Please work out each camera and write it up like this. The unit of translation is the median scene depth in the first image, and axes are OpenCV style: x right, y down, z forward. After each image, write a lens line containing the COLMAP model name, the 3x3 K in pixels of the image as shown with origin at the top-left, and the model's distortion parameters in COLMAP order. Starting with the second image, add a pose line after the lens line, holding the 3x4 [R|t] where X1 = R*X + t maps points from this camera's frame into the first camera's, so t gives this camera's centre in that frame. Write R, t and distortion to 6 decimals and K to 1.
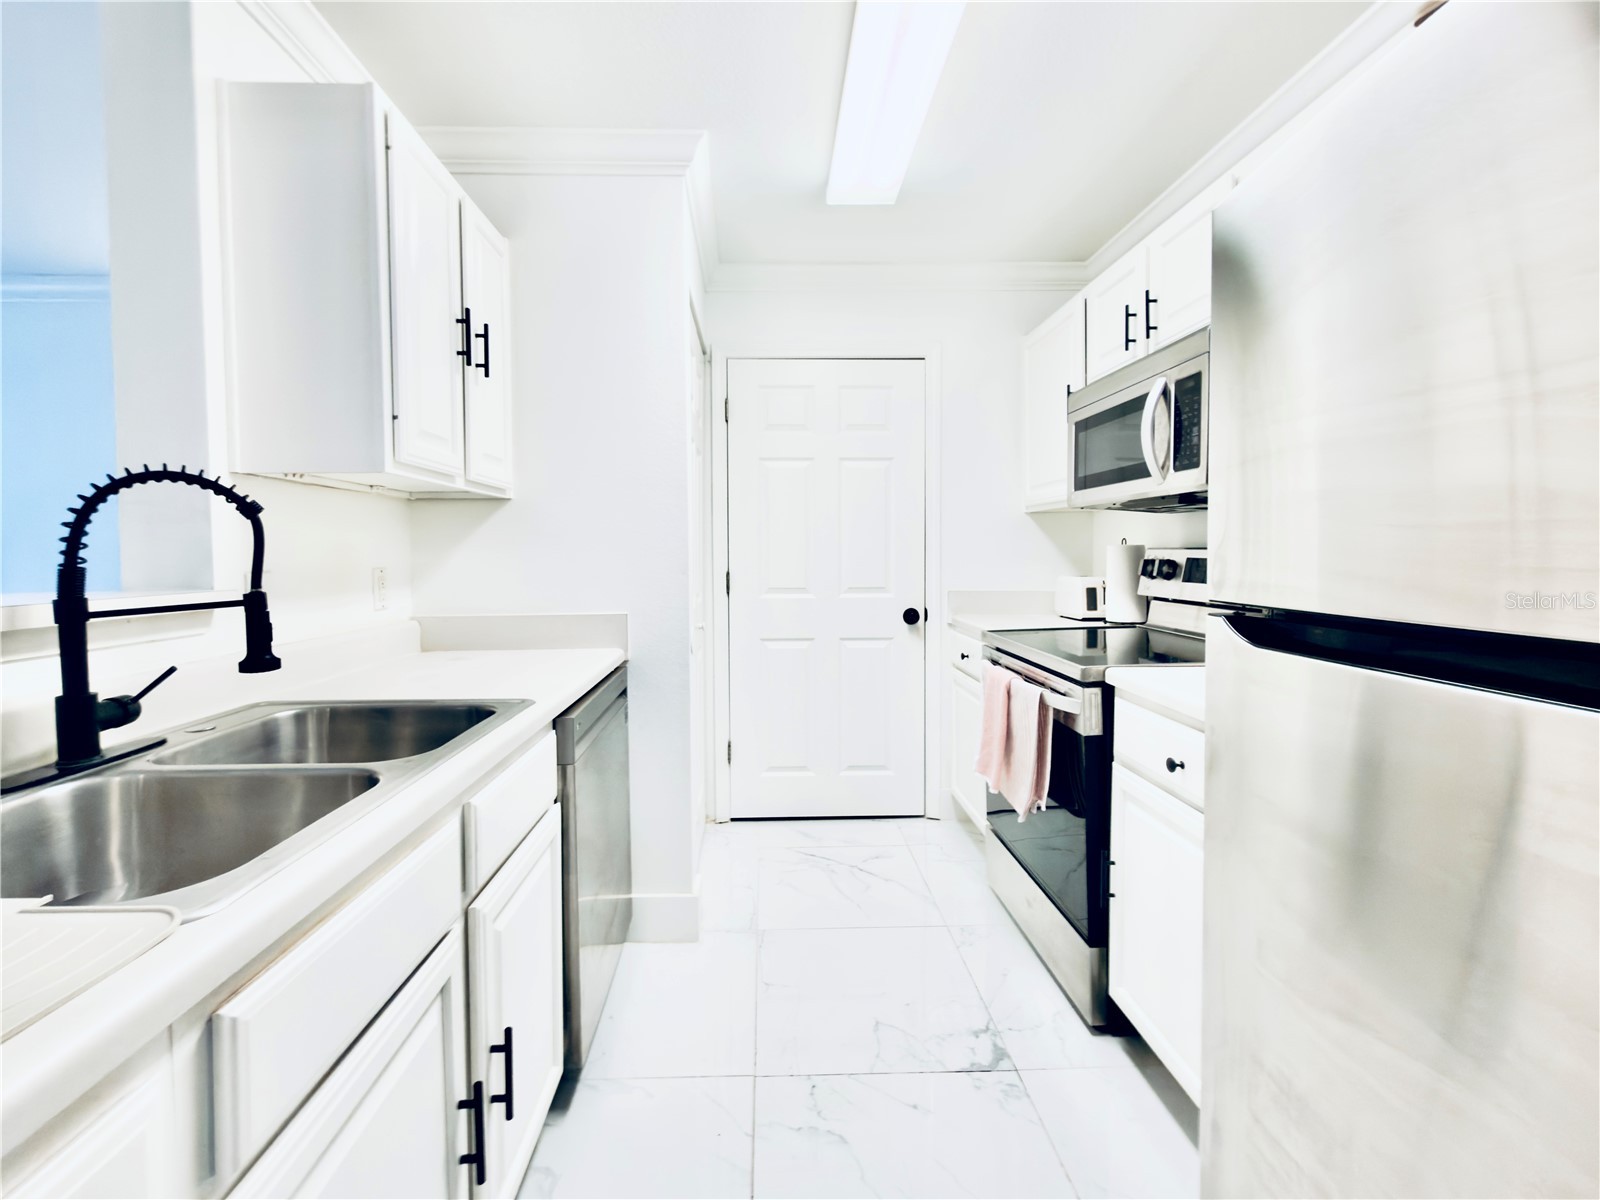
lens RADIAL K [[681.2, 0, 779.4], [0, 681.2, 568.6], [0, 0, 1]] dist [-0.001165, -0.000108]
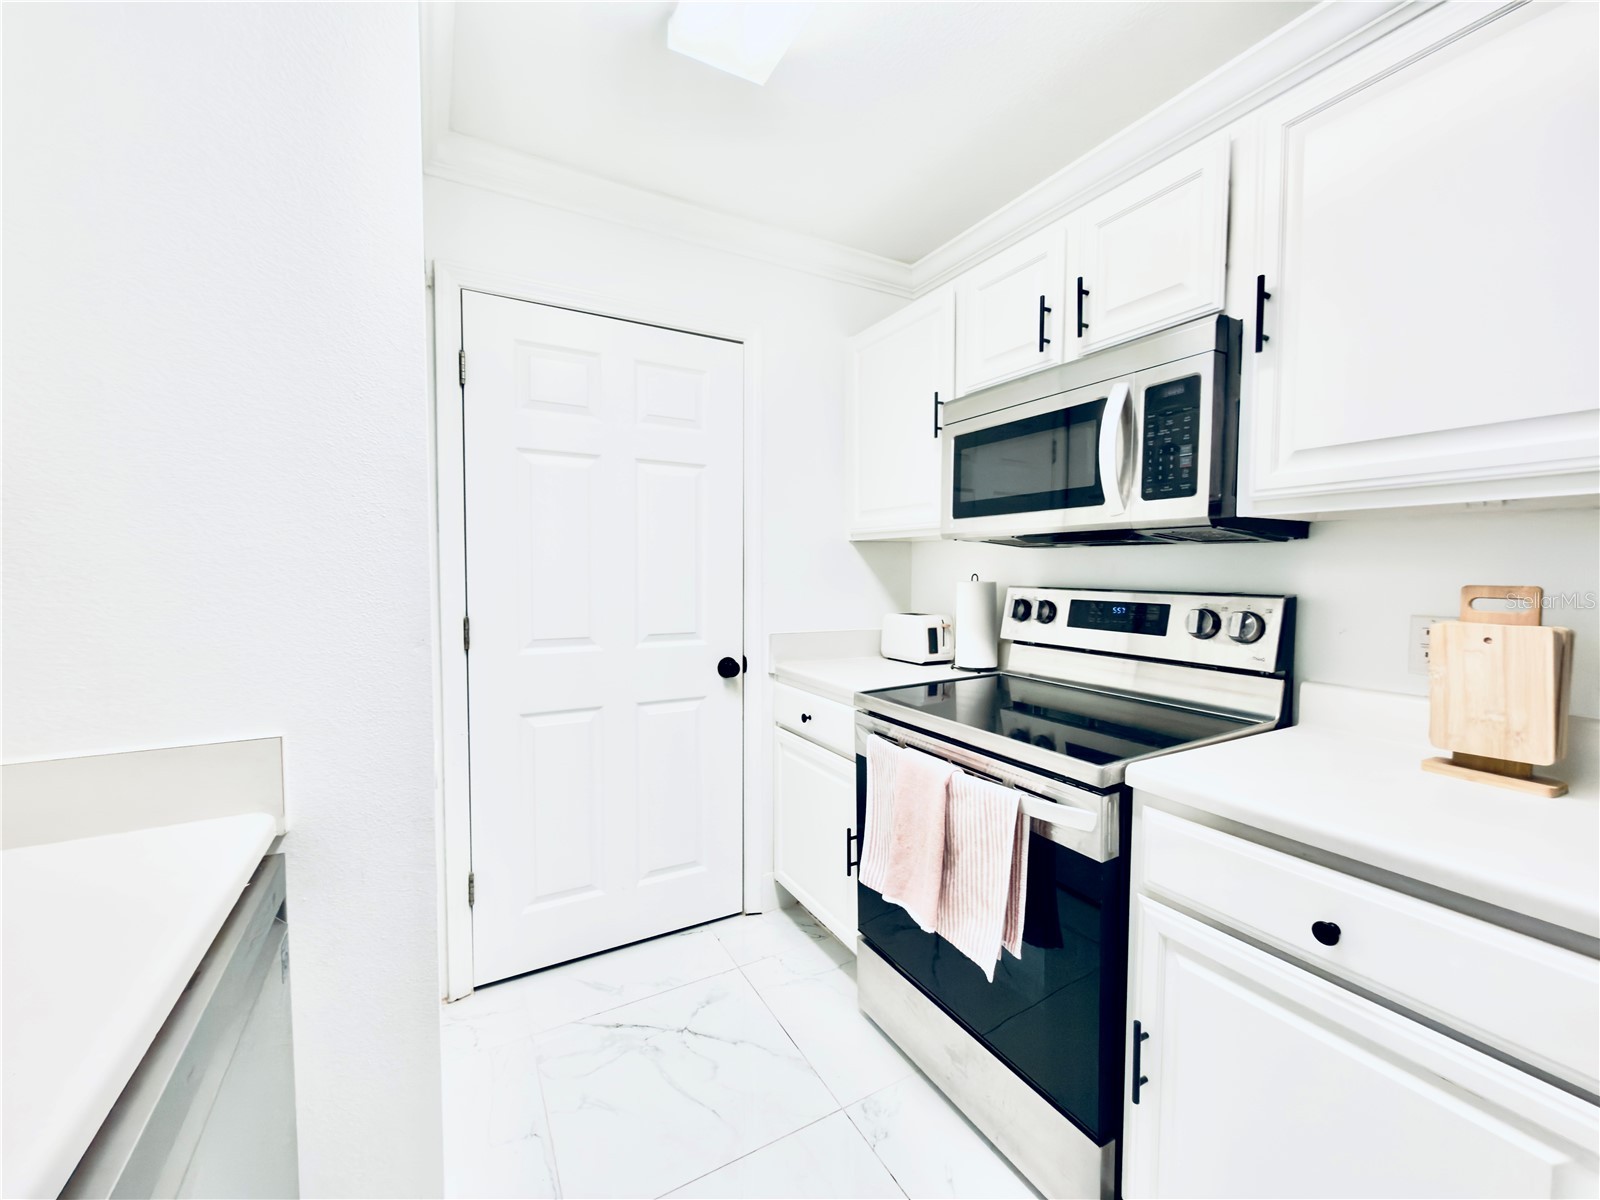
lens RADIAL K [[637.1, 0, 802.5], [0, 637.1, 596.5], [0, 0, 1]] dist [-0.001489, -0.000203]
pose [[0.883483, -0.009727, 0.468363, -0.126393], [0.002279, 0.999862, 0.016466, -0.041077], [-0.468458, -0.013480, 0.883383, 0.509698]]
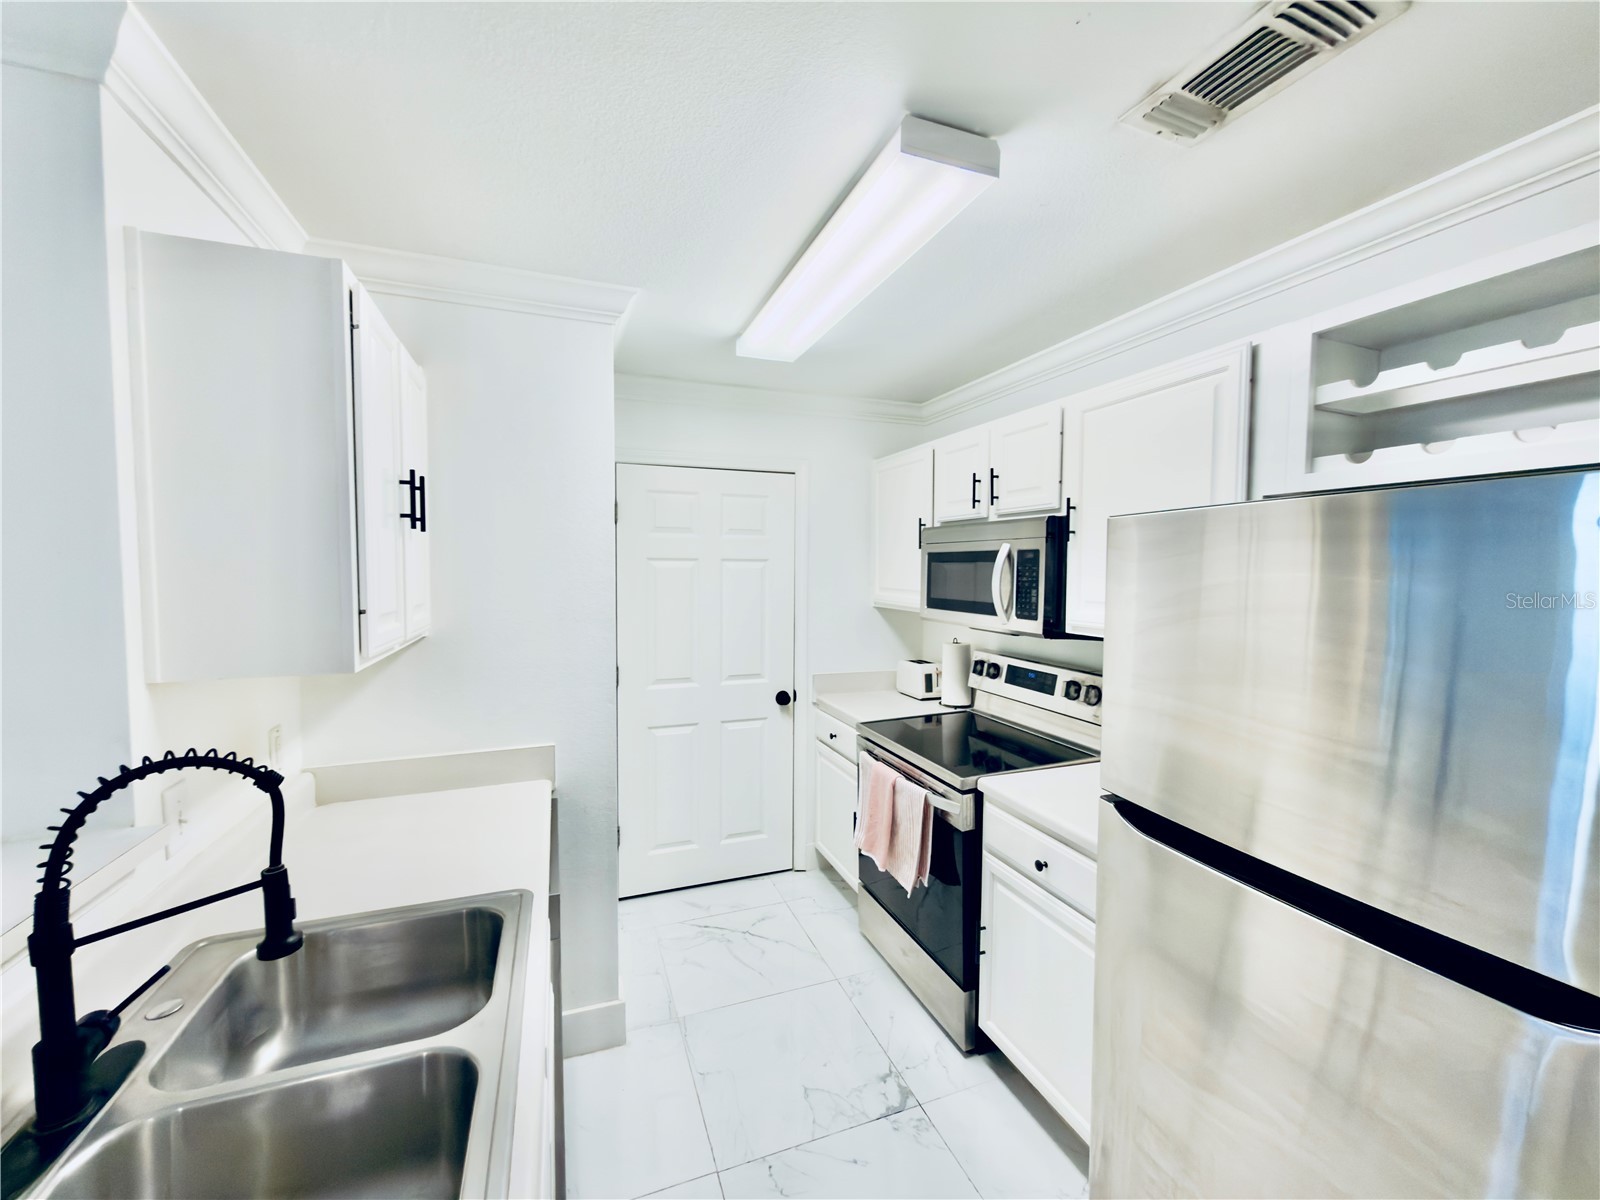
lens RADIAL K [[637.1, 0, 802.5], [0, 637.1, 596.5], [0, 0, 1]] dist [-0.001489, -0.000203]
pose [[0.943376, -0.003280, 0.331710, -0.214936], [-0.002975, 0.999827, 0.018345, -0.200129], [-0.331713, -0.018293, 0.943203, -0.025729]]
